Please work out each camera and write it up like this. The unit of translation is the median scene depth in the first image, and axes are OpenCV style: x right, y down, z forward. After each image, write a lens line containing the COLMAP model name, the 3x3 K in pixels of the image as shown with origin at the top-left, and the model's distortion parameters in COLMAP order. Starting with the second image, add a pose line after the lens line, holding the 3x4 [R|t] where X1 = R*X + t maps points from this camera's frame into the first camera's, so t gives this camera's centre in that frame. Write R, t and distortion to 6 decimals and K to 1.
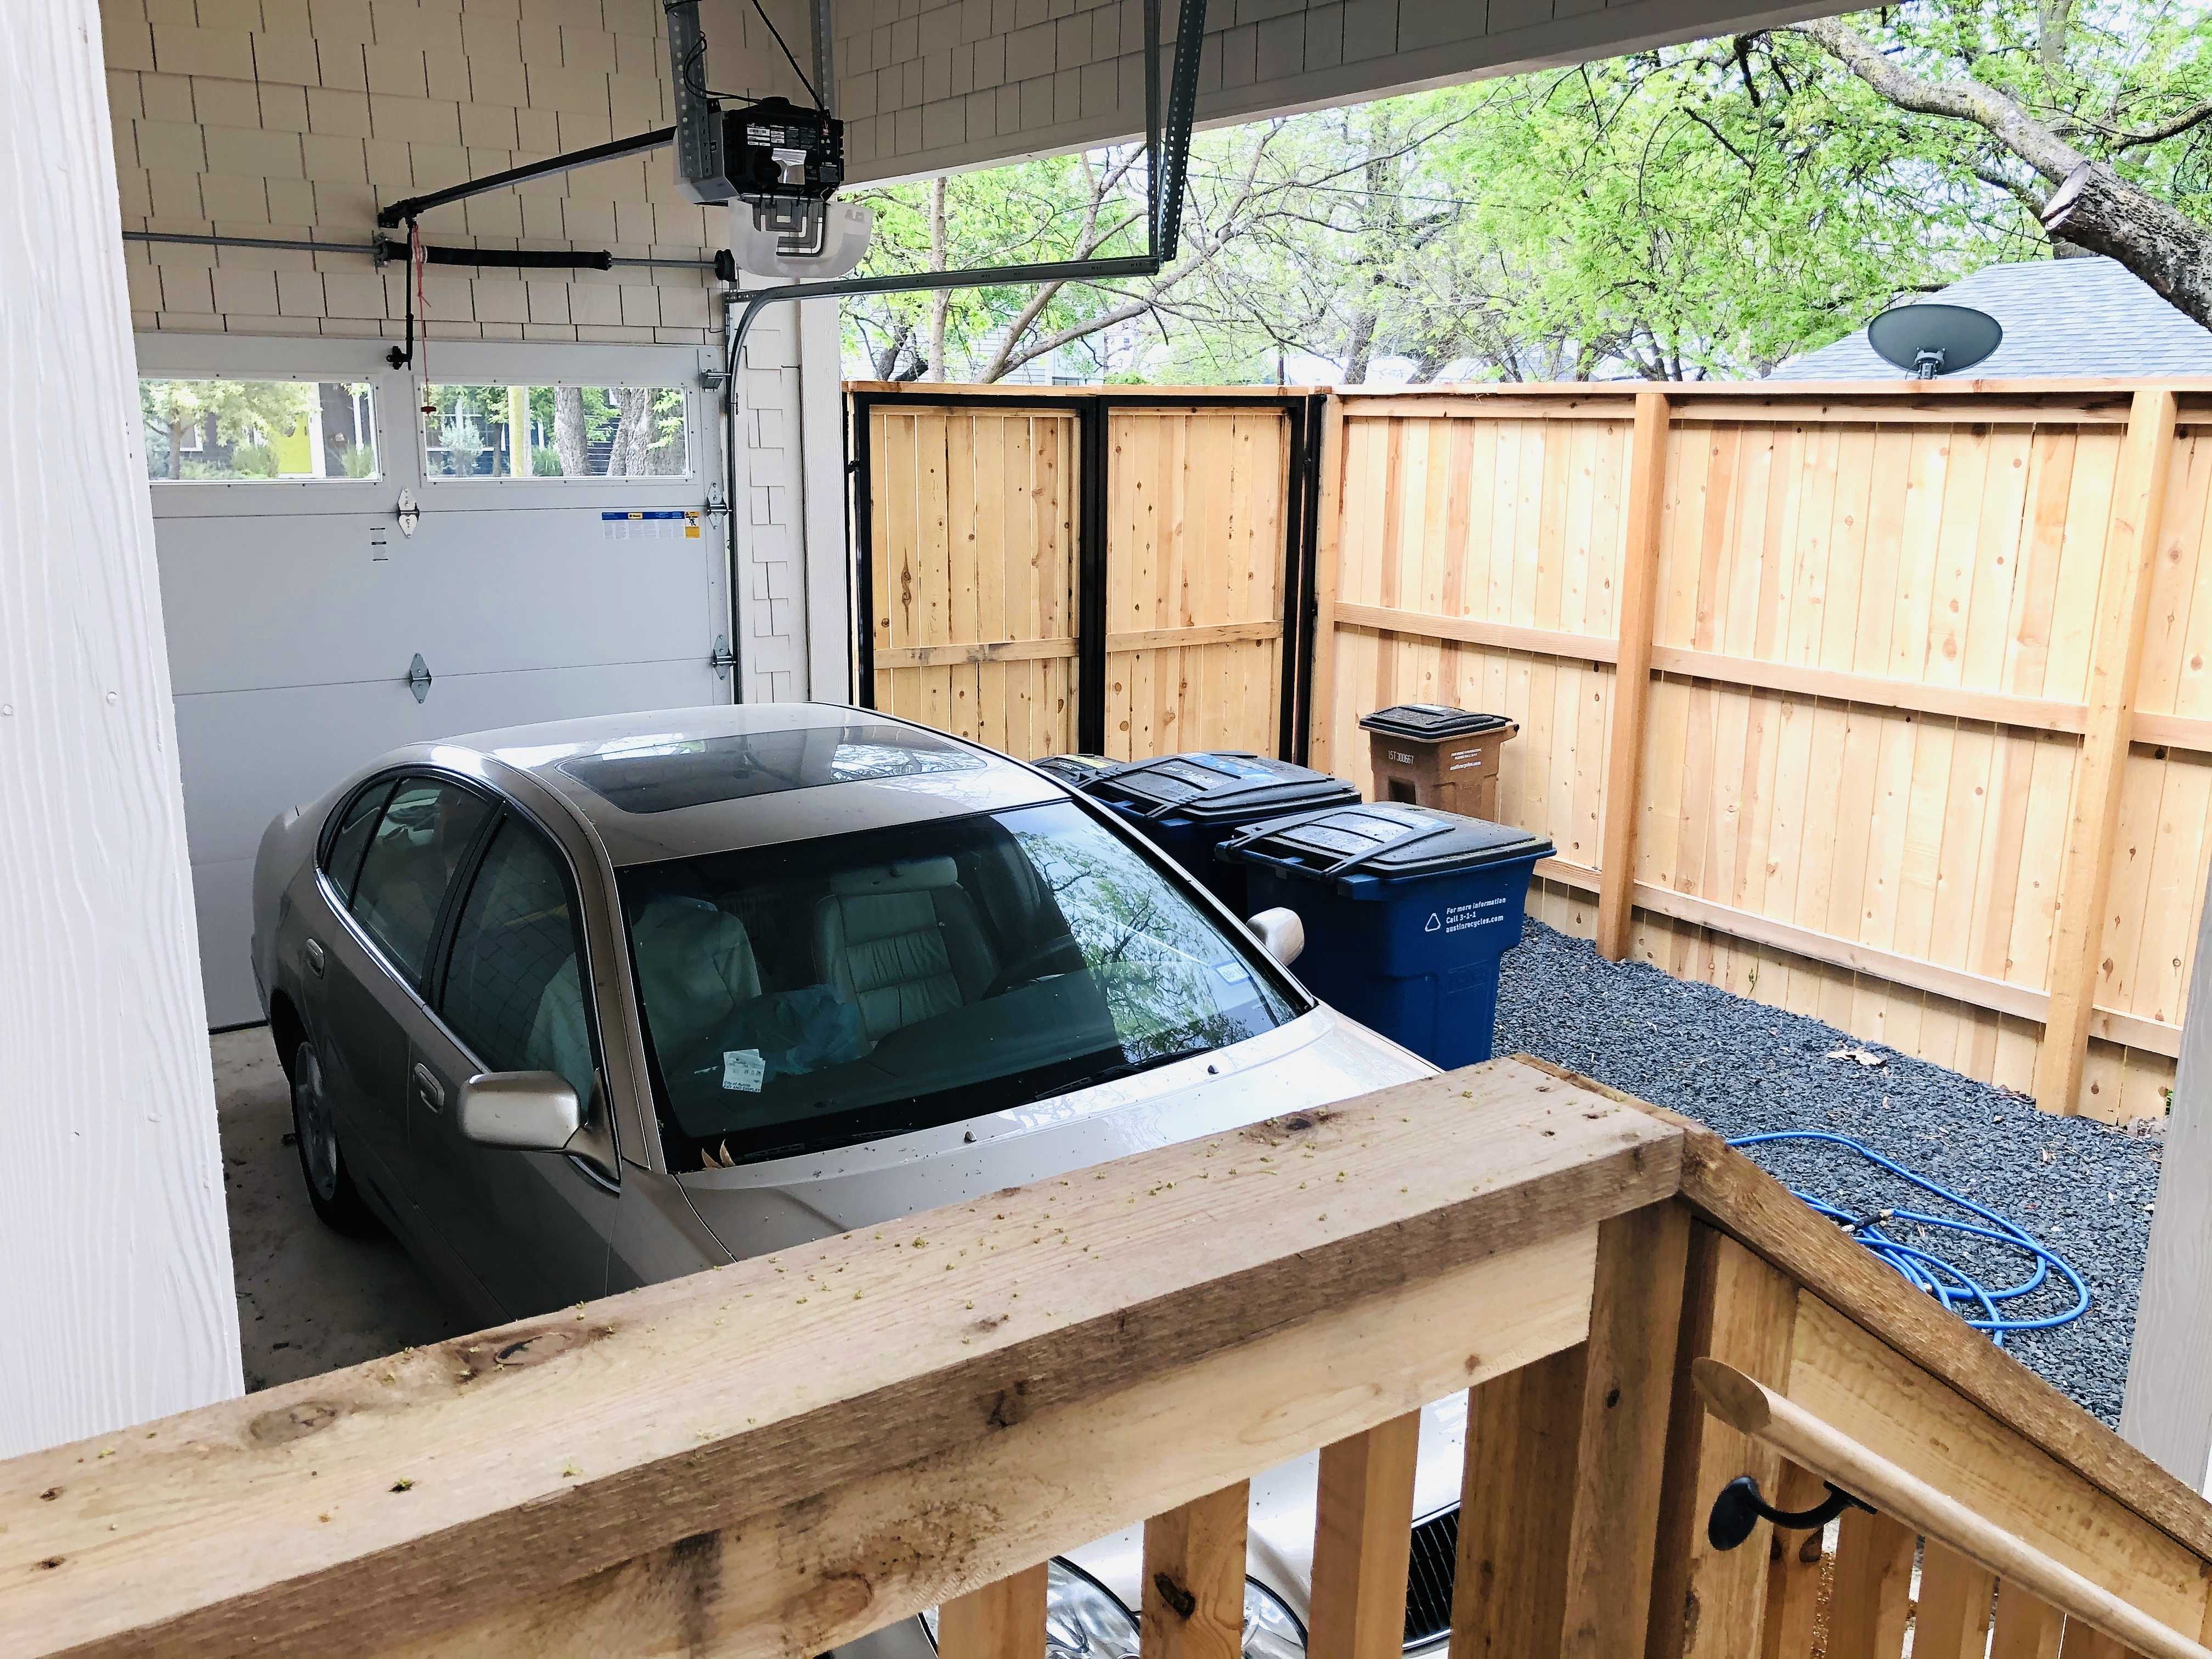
lens RADIAL K [[1817.6, 0, 1105.8], [0, 1817.6, 834.6], [0, 0, 1]] dist [0.033925, 0.012213]
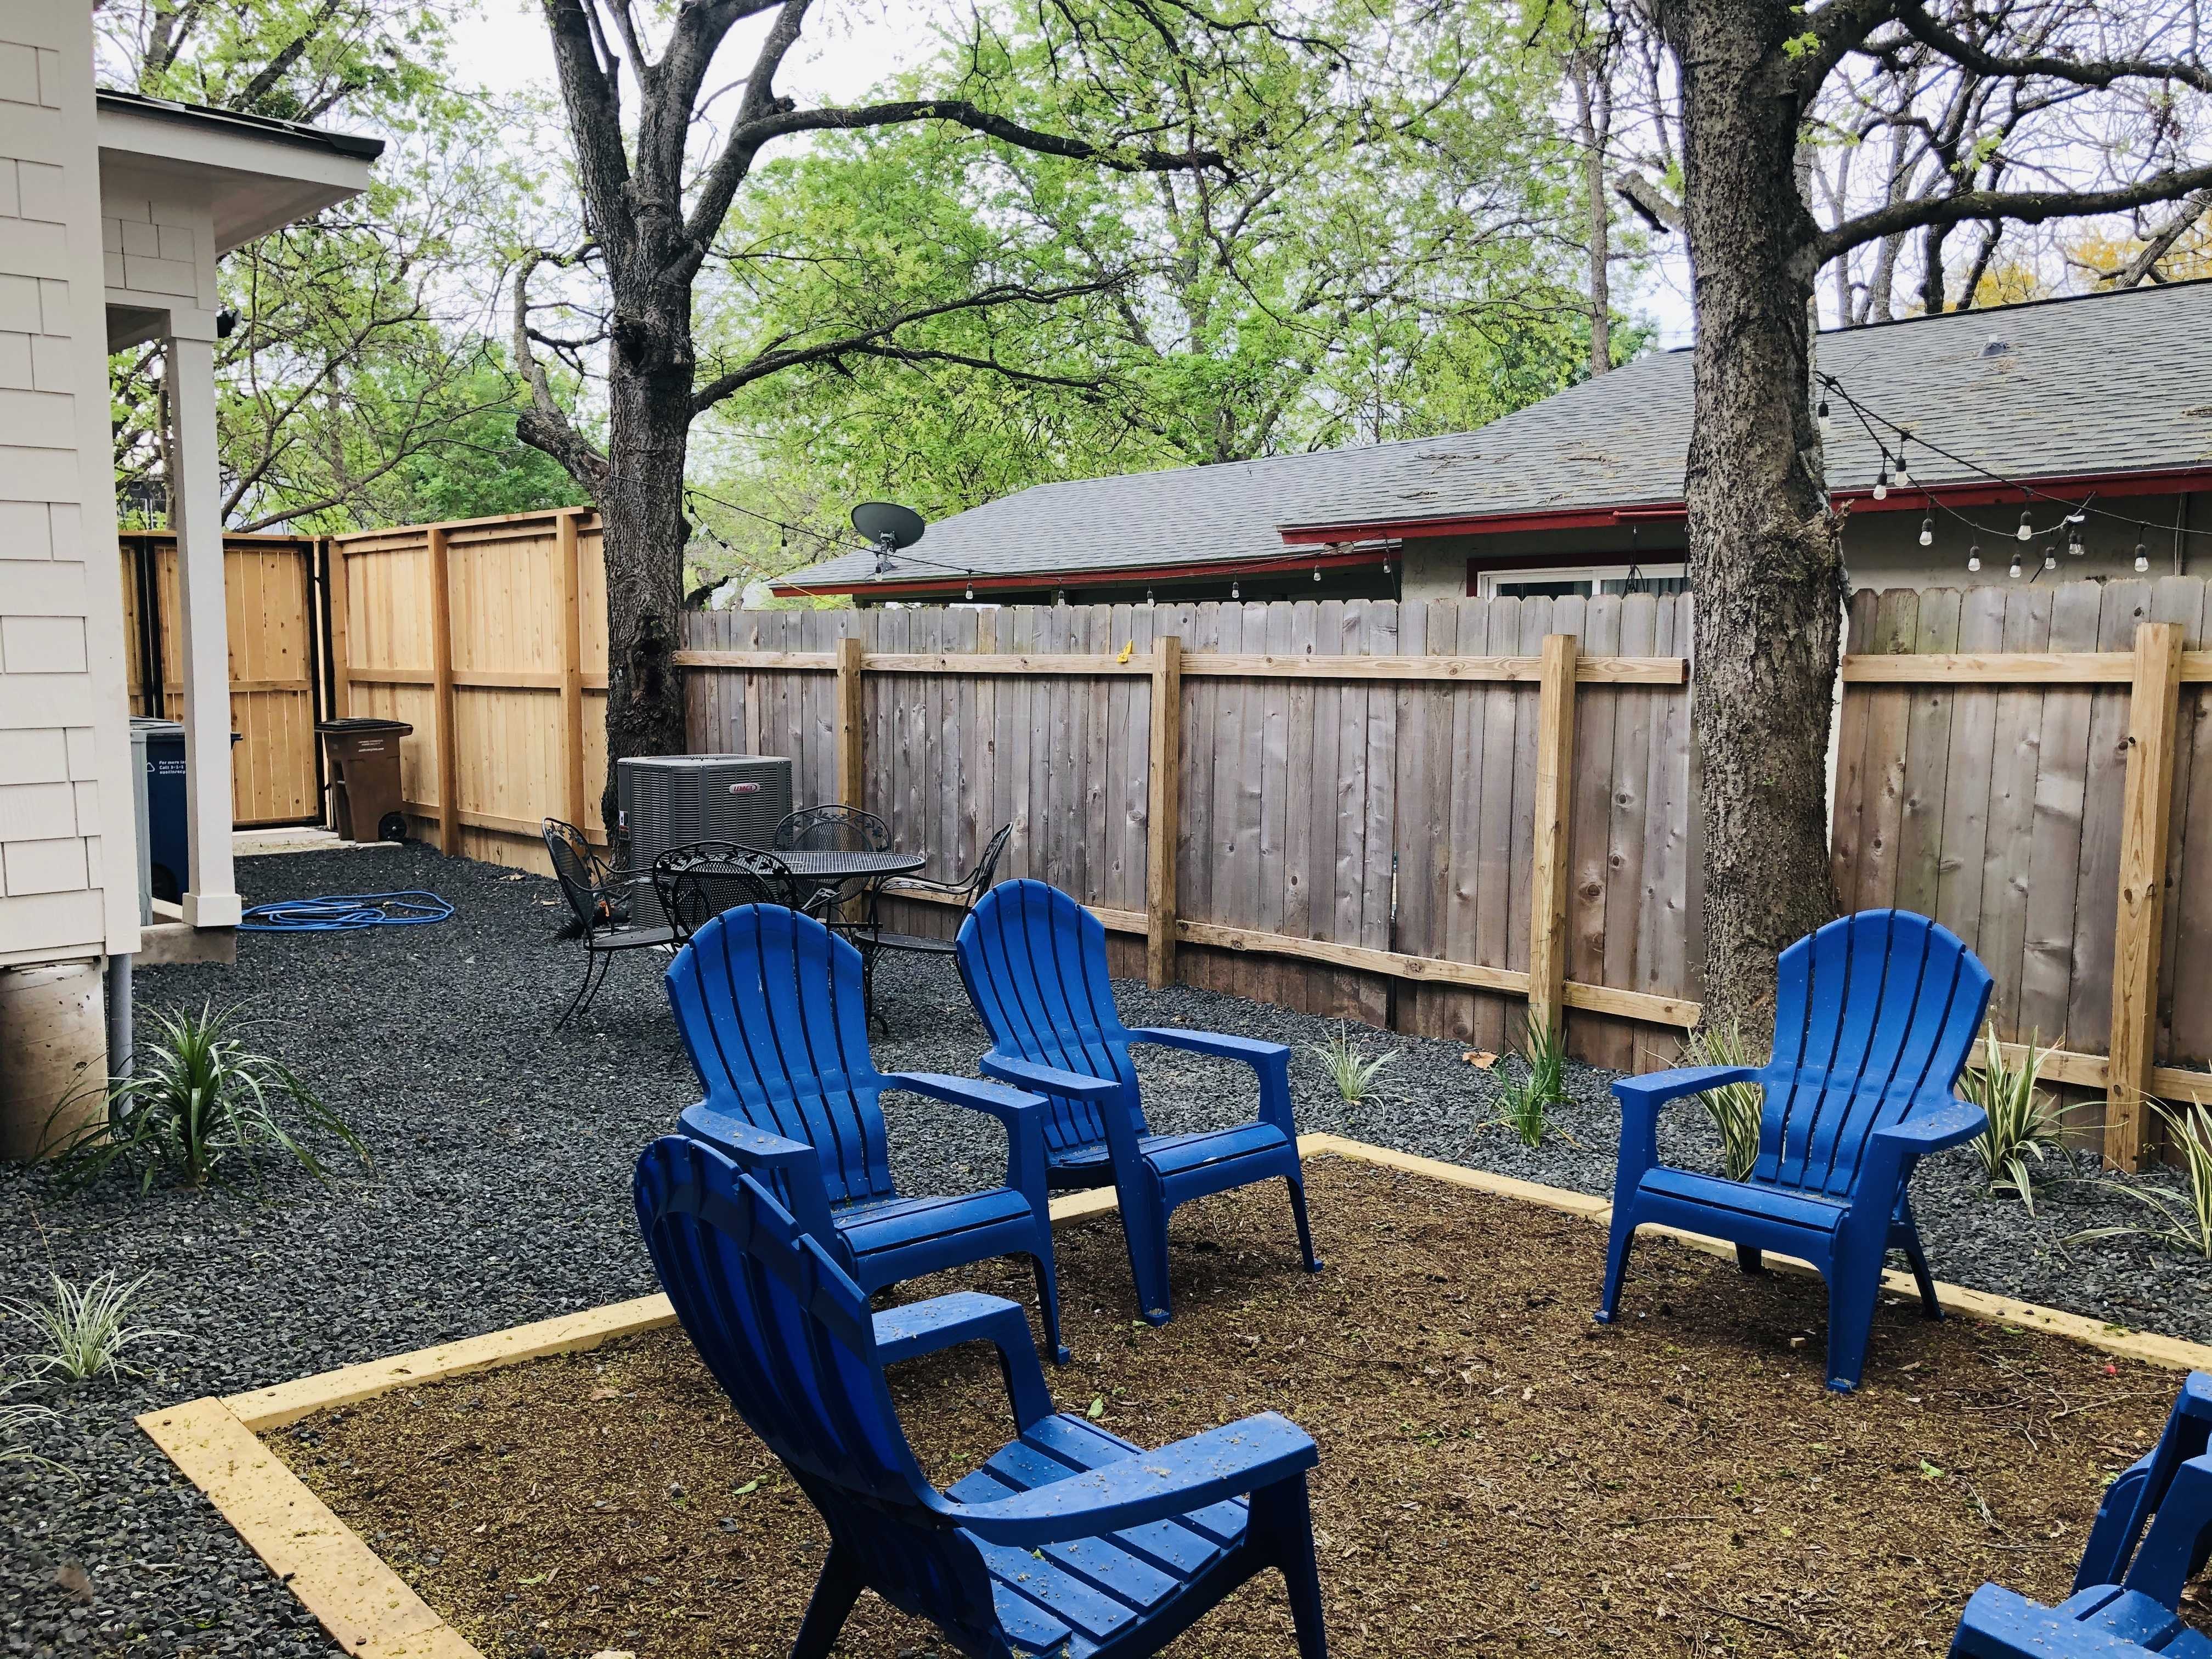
lens RADIAL K [[1817.6, 0, 1104.8], [0, 1817.6, 832.3], [0, 0, 1]] dist [0.033925, 0.012213]
pose [[0.989950, -0.031344, 0.137902, 0.616184], [0.048877, 0.990869, -0.125654, 0.275496], [-0.132705, 0.131132, 0.982443, -0.716387]]
